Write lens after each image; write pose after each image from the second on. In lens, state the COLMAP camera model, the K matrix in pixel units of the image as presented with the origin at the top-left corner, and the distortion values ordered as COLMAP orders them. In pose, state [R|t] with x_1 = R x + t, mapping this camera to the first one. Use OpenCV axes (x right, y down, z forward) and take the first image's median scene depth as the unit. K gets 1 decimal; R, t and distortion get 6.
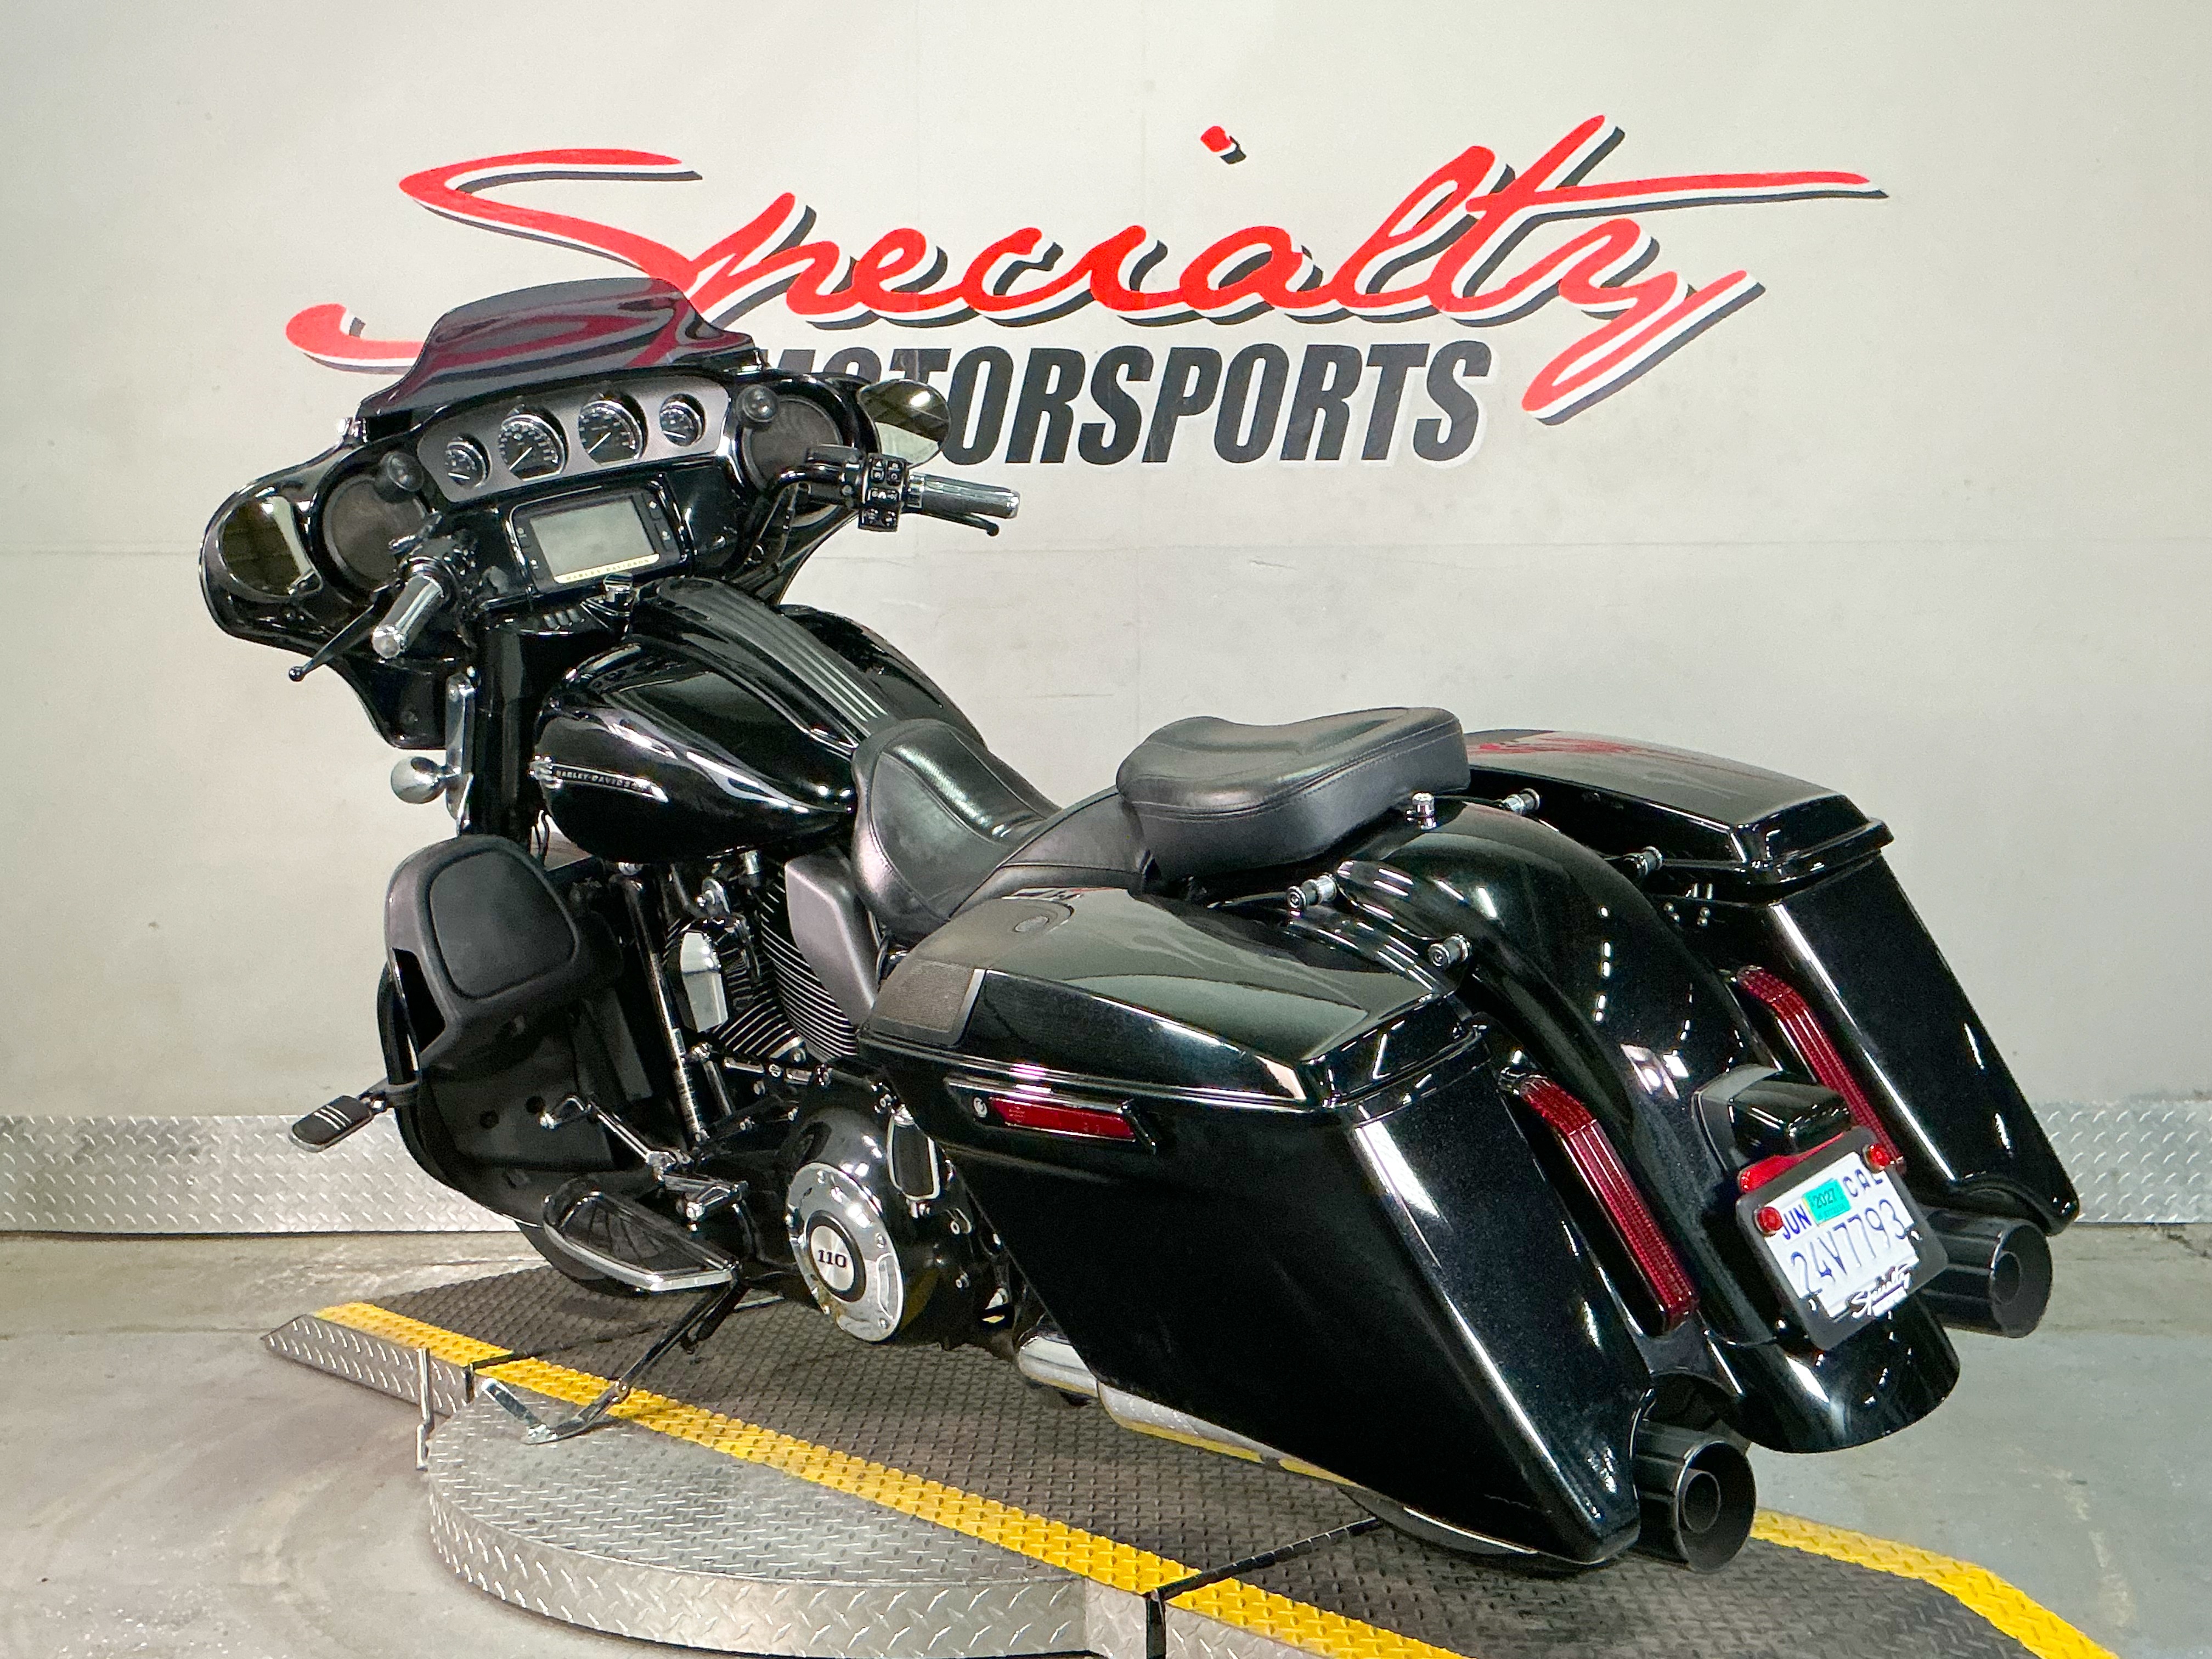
lens RADIAL K [[2555.5, 0, 1094.2], [0, 2555.5, 824.4], [0, 0, 1]] dist [0.054836, 0.000000]
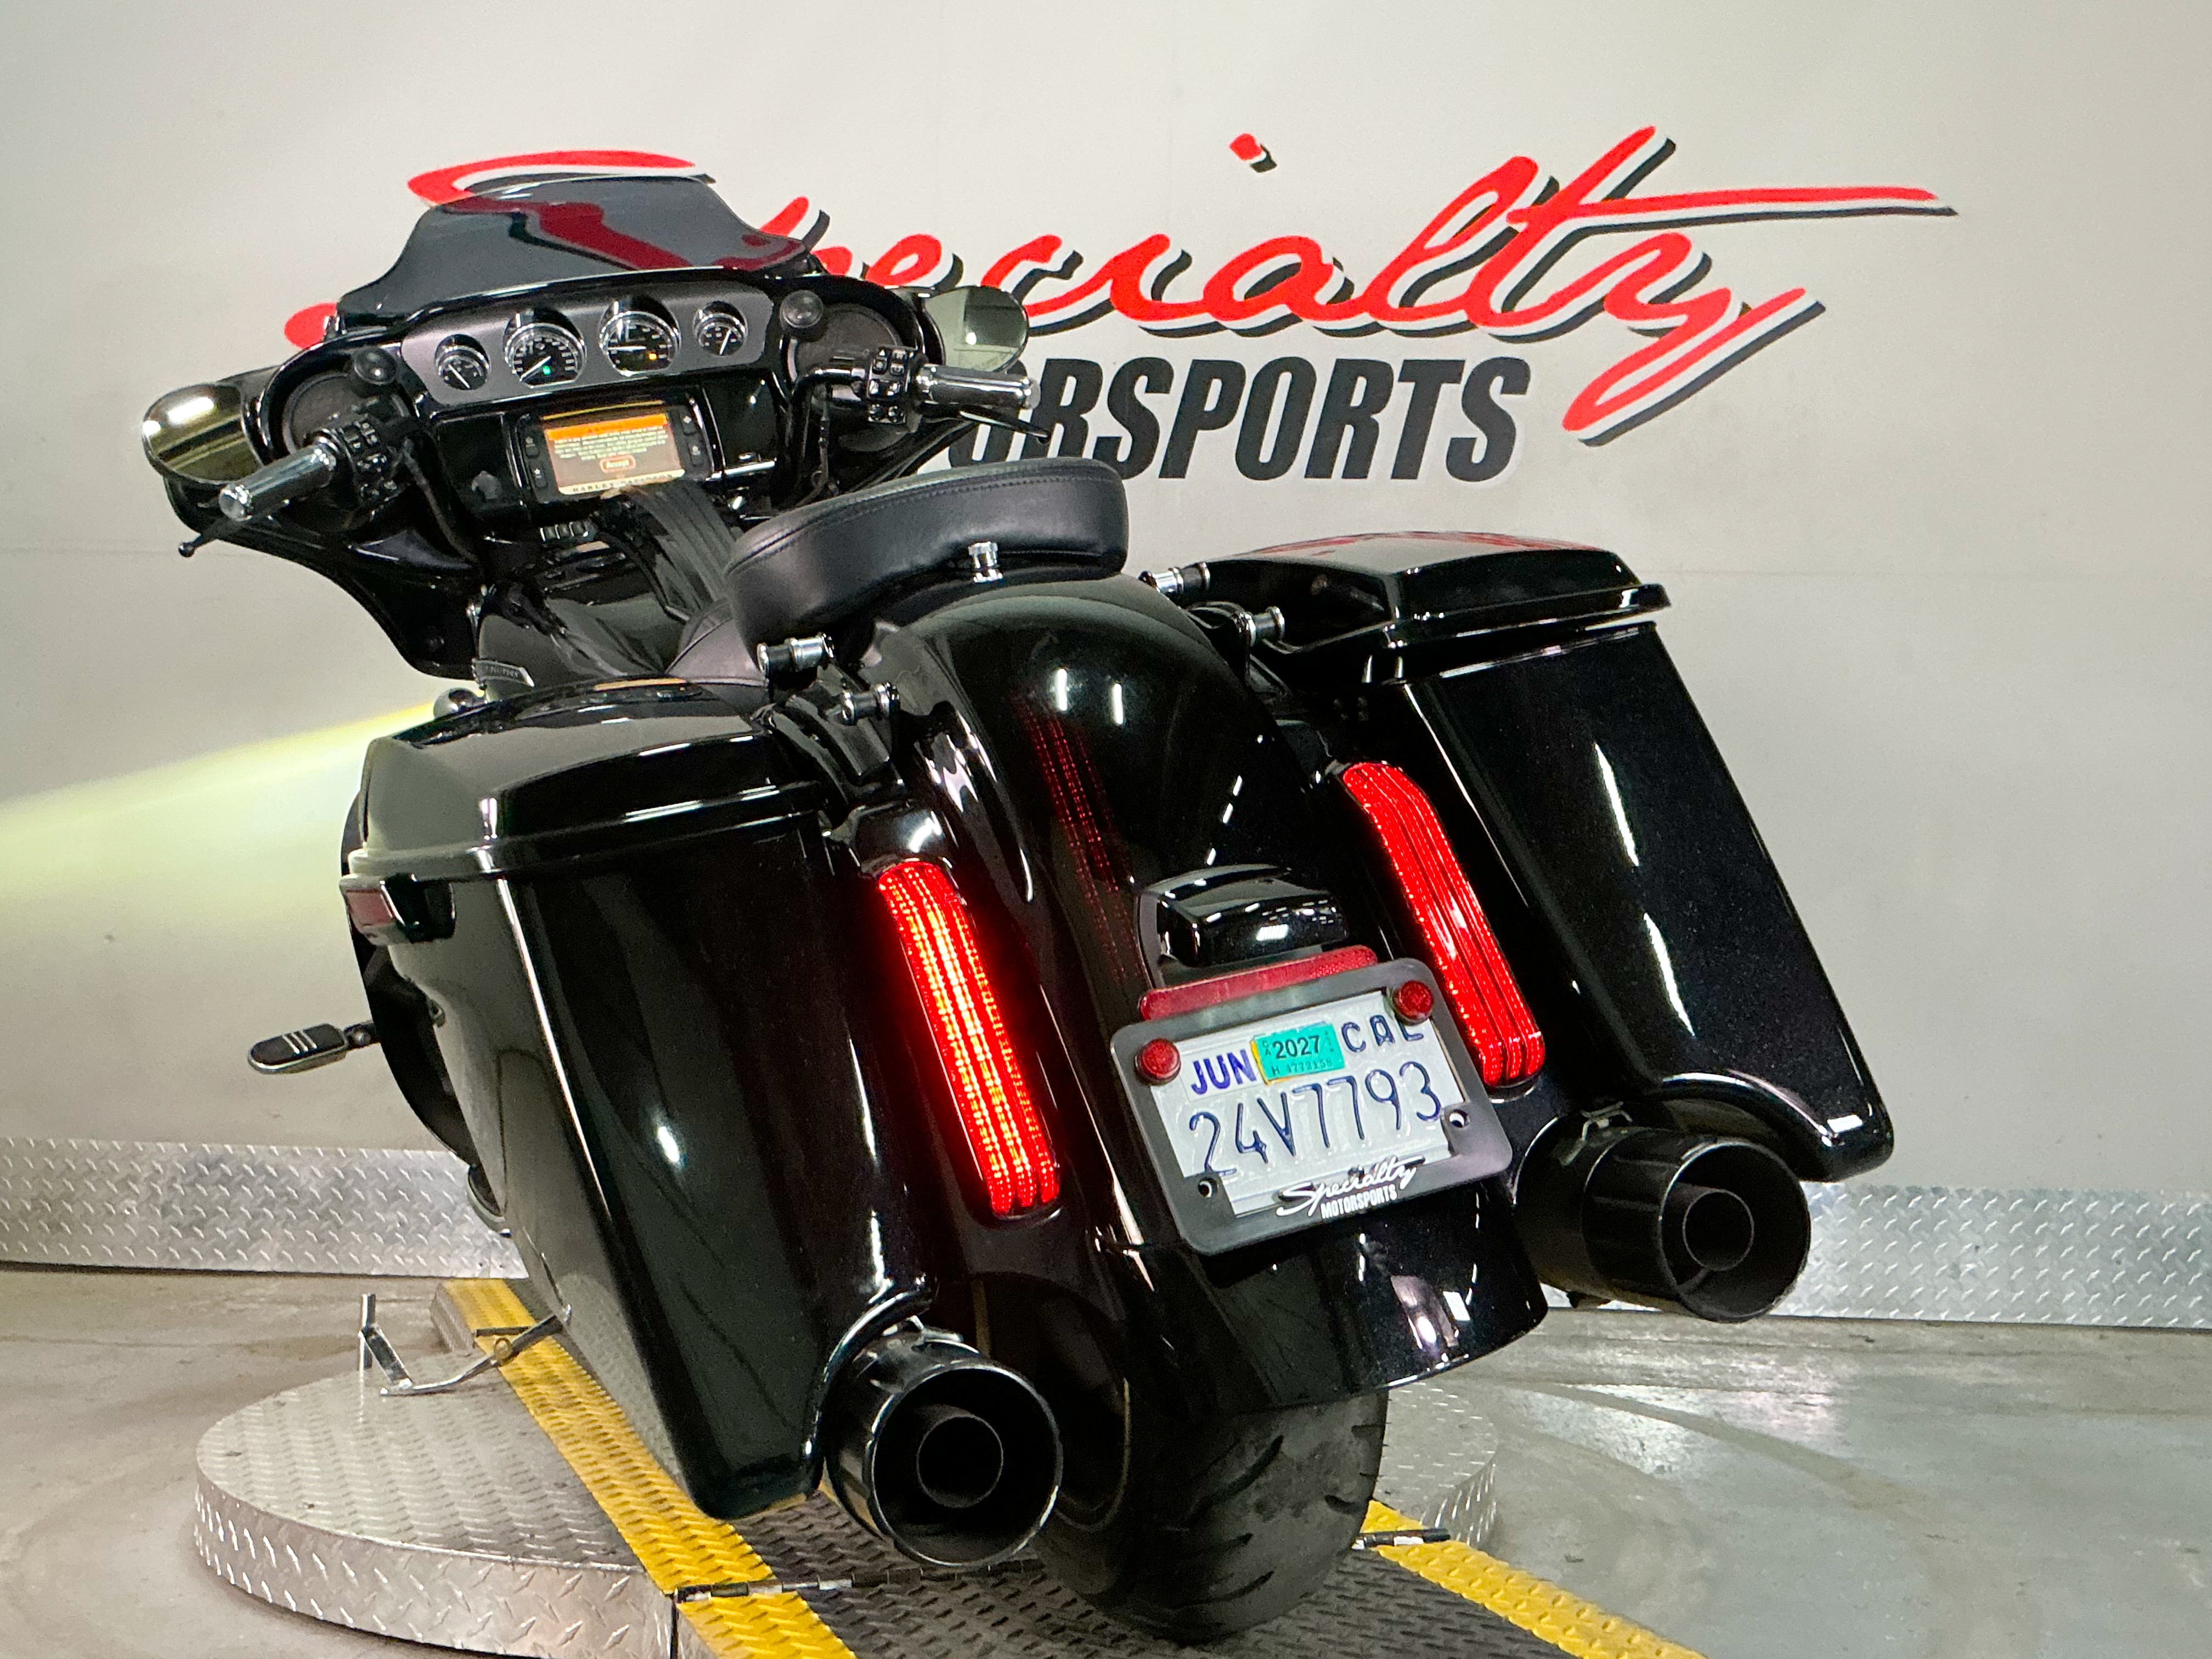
lens RADIAL K [[2380.8, 0, 1098.4], [0, 2380.8, 827.0], [0, 0, 1]] dist [0.044333, 0.000000]
pose [[0.998505, 0.029415, -0.046077, 0.041086], [-0.033583, 0.995151, -0.092452, 0.070152], [0.043134, 0.093861, 0.994650, 0.132734]]
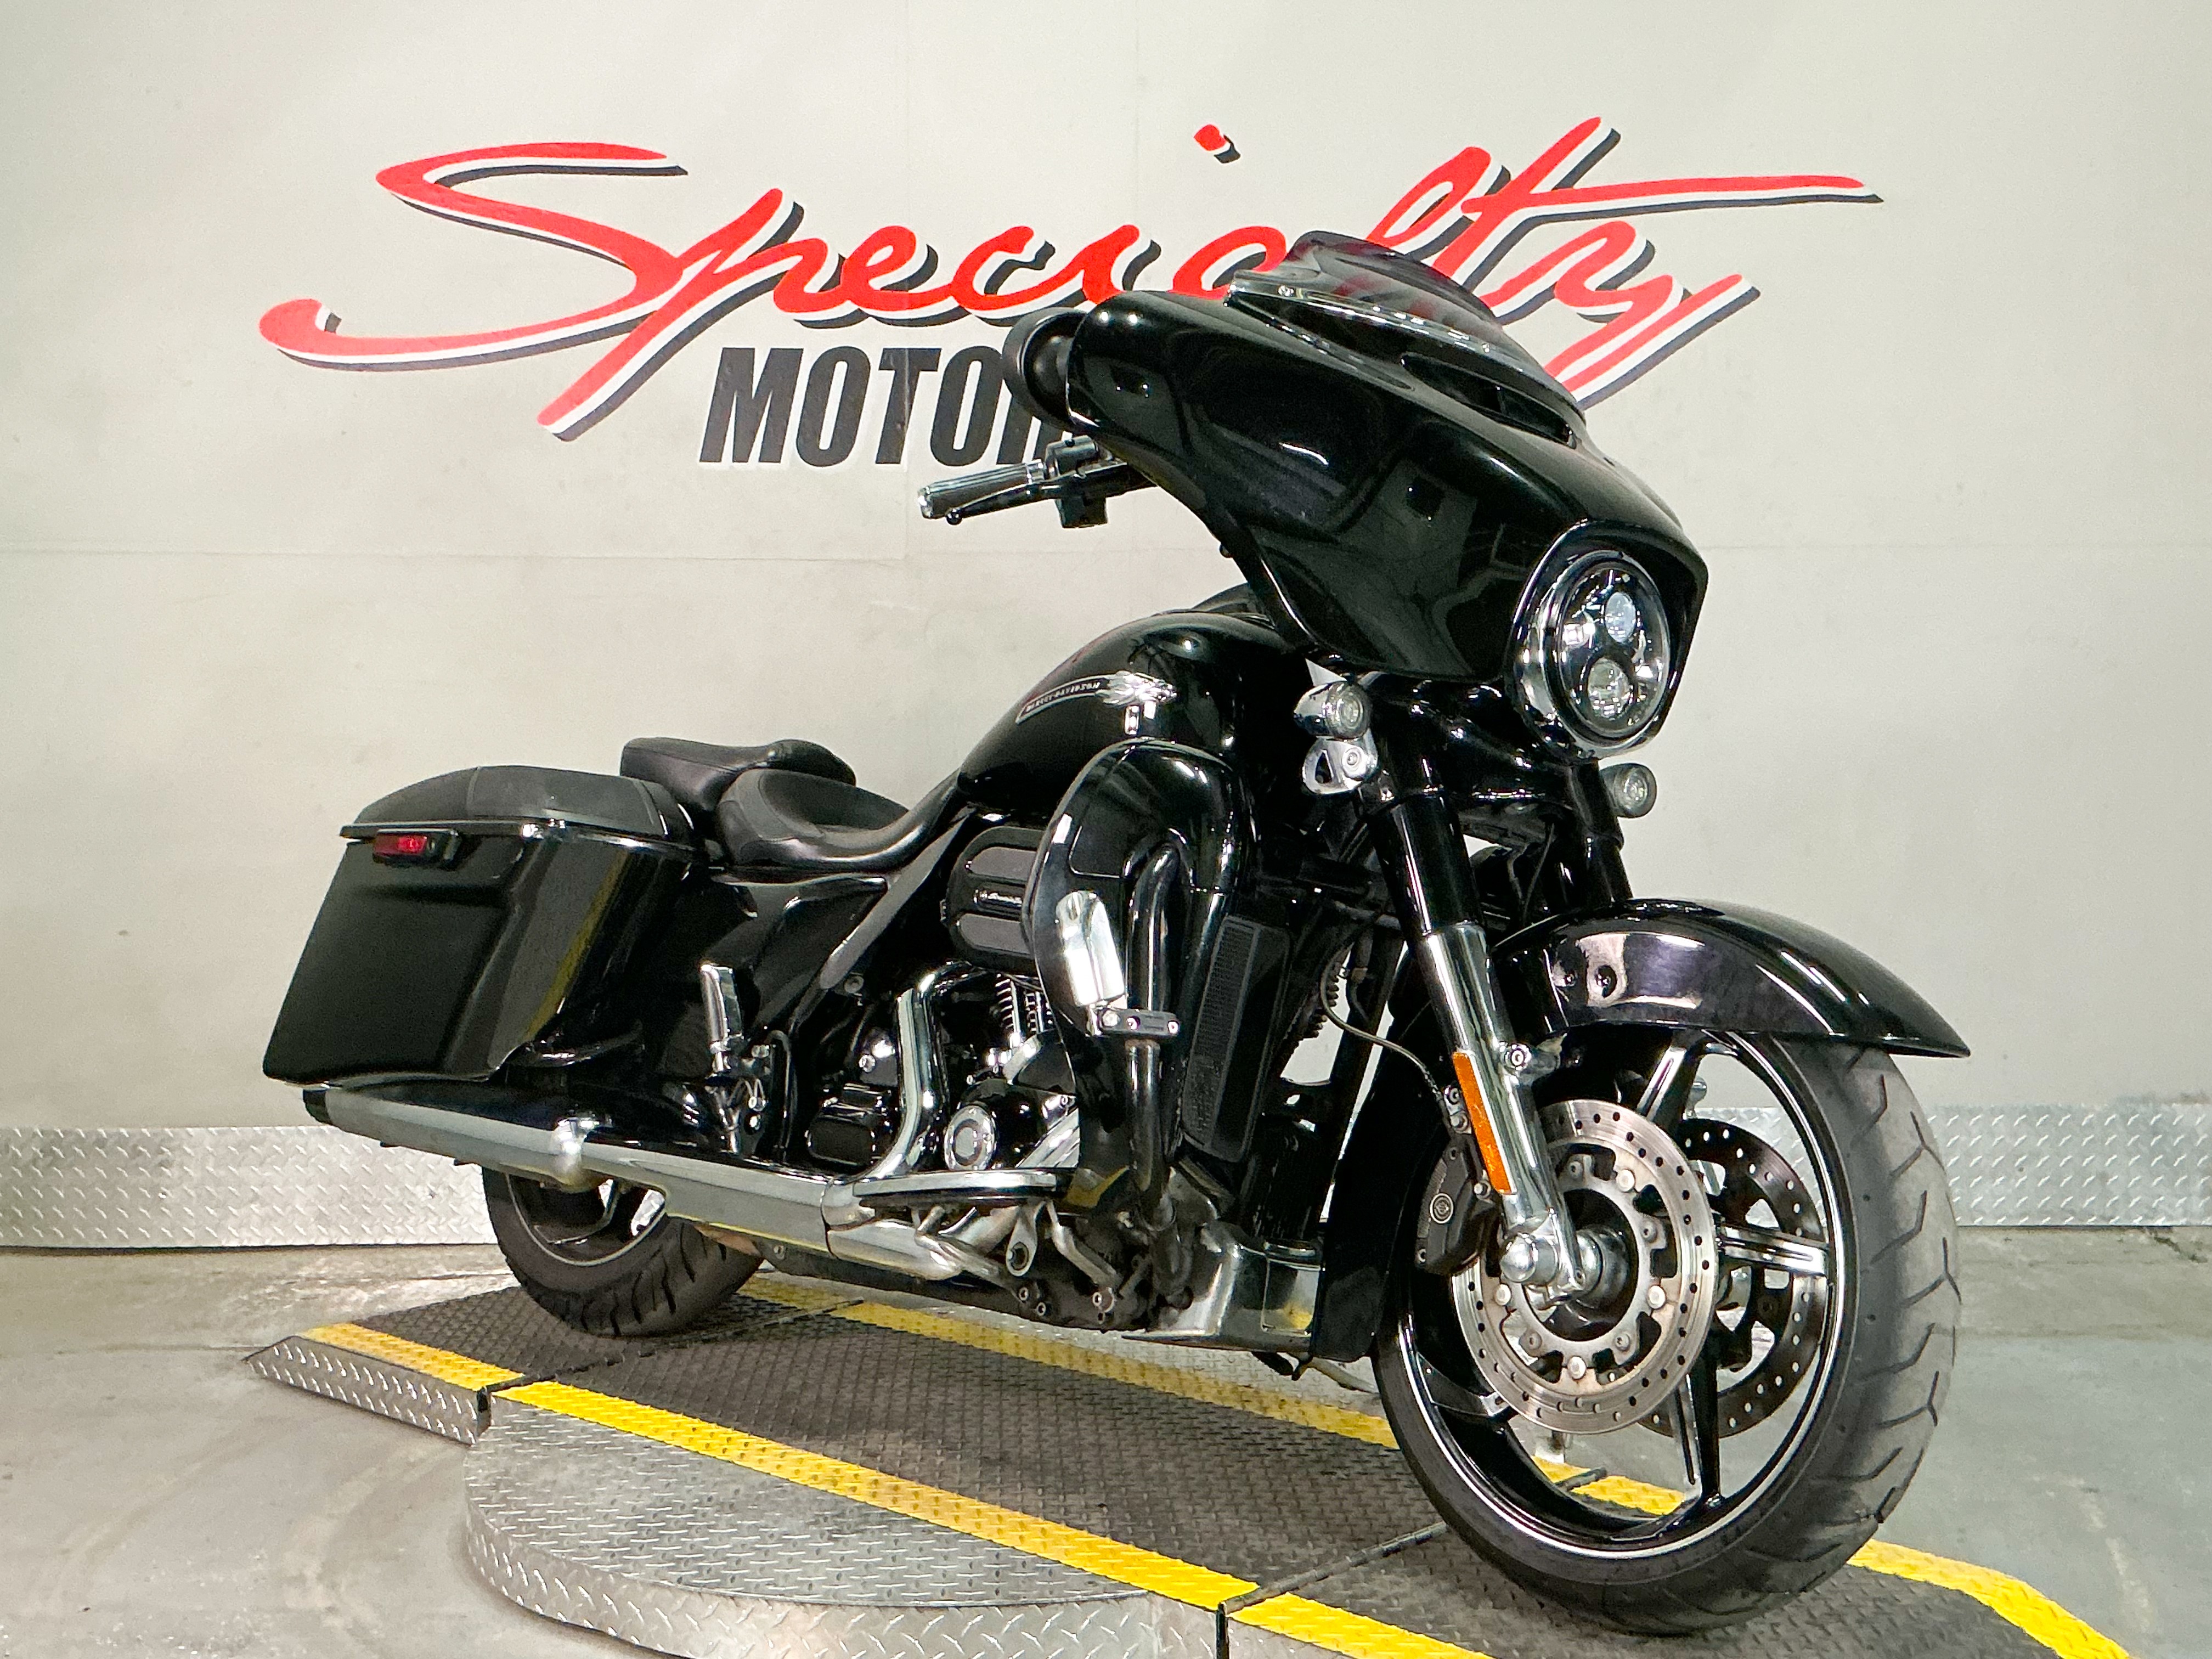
lens RADIAL K [[2648.7, 0, 1093.5], [0, 2648.7, 825.1], [0, 0, 1]] dist [0.058373, 0.000000]
pose [[0.999488, -0.000975, 0.031979, -0.030363], [0.000681, 0.999958, 0.009189, -0.011393], [-0.031986, -0.009162, 0.999446, -0.026349]]
